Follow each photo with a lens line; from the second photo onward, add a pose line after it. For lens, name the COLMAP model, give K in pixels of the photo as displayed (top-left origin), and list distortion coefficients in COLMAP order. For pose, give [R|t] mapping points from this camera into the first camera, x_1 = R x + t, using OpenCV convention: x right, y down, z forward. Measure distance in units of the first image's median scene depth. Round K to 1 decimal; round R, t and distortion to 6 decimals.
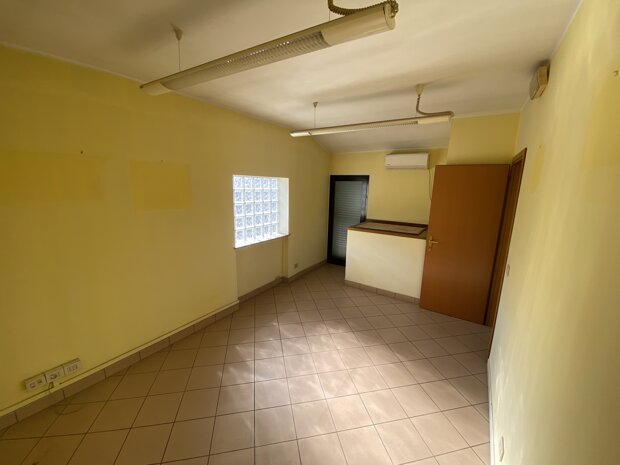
lens RADIAL K [[250.8, 0, 308.5], [0, 250.8, 231.4], [0, 0, 1]] dist [0.047416, -0.035592]
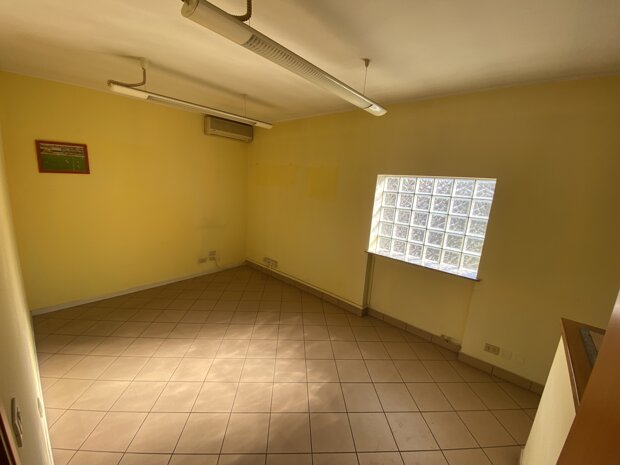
lens RADIAL K [[250.8, 0, 308.5], [0, 250.8, 231.4], [0, 0, 1]] dist [0.047416, -0.035592]
pose [[-0.142514, 0.169105, -0.975240, 0.770194], [-0.250912, 0.946941, 0.200864, -0.165624], [0.957462, 0.273326, -0.092522, 1.013229]]
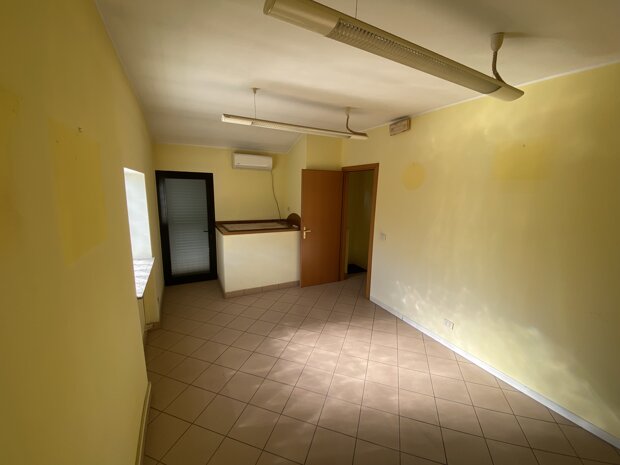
lens RADIAL K [[250.8, 0, 308.5], [0, 250.8, 231.4], [0, 0, 1]] dist [0.047416, -0.035592]
pose [[0.502833, -0.161473, 0.849167, -0.662773], [0.154406, 0.983375, 0.095562, -0.088937], [-0.850481, 0.083065, 0.519406, 0.435400]]
